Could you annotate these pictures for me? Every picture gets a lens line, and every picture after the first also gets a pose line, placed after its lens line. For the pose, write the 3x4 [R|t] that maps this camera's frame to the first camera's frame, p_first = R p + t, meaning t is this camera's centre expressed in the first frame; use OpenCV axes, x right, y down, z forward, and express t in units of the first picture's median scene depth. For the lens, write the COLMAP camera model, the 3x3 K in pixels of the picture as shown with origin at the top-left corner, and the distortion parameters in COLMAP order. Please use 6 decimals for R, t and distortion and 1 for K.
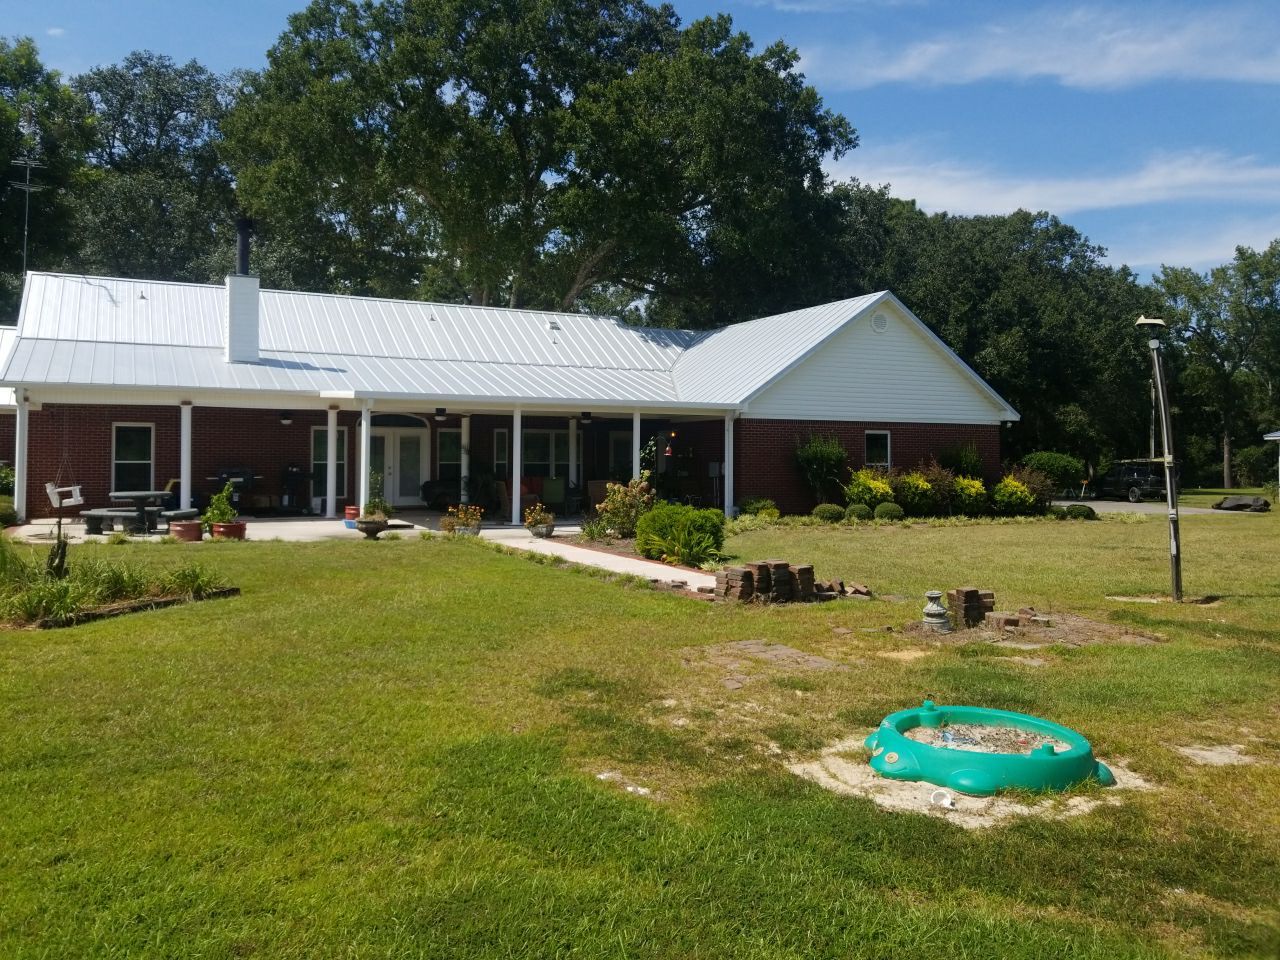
lens RADIAL K [[1042.9, 0, 638.2], [0, 1042.9, 443.3], [0, 0, 1]] dist [0.091331, -0.163500]
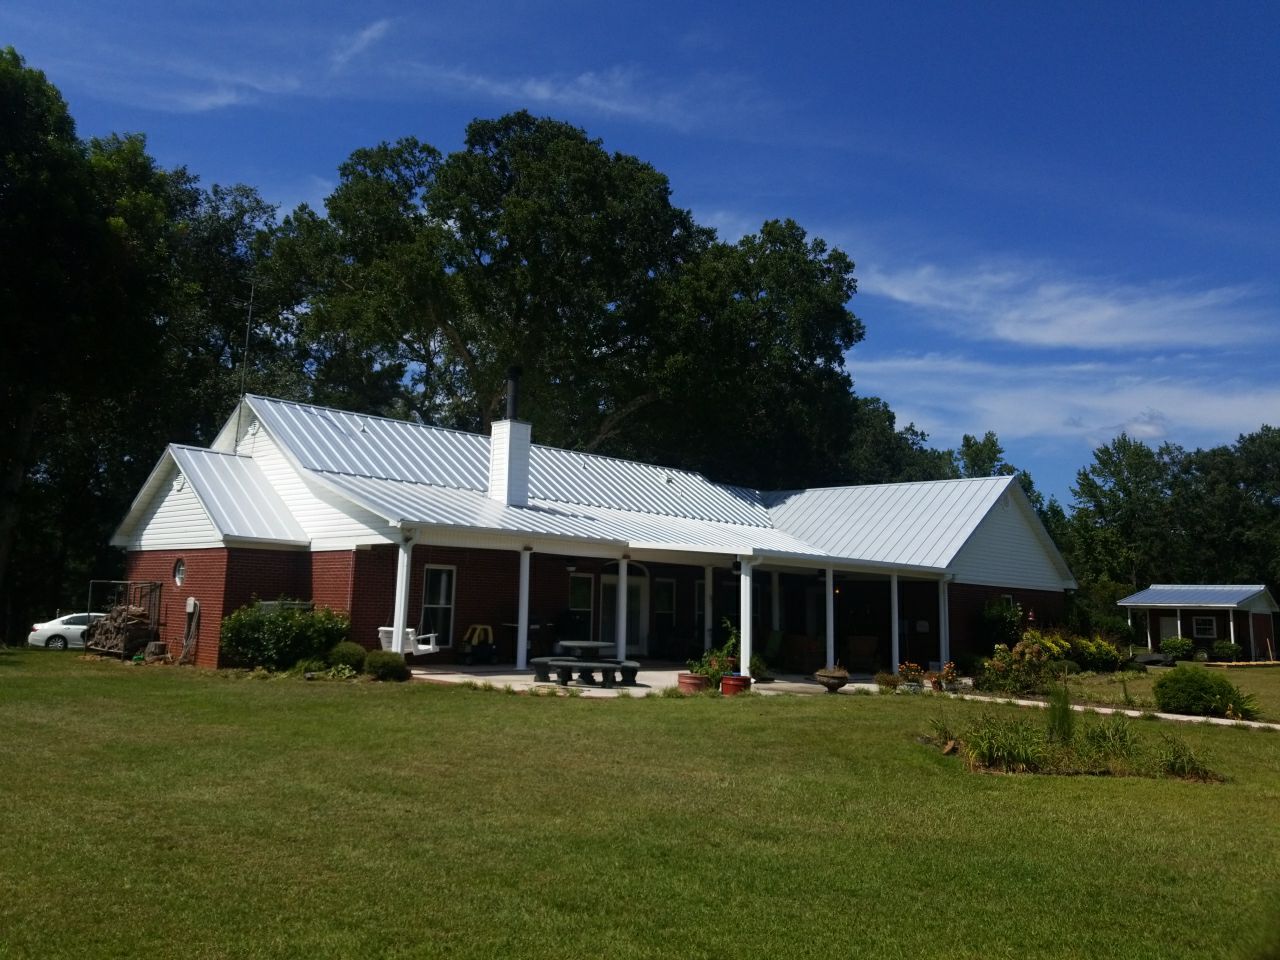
lens RADIAL K [[1031.7, 0, 589.7], [0, 1031.7, 464.2], [0, 0, 1]] dist [0.082929, -0.124978]
pose [[0.949560, 0.068780, 0.305950, -0.591886], [-0.034041, 0.992493, -0.117471, -0.004367], [-0.311733, 0.101131, 0.944773, 0.047175]]
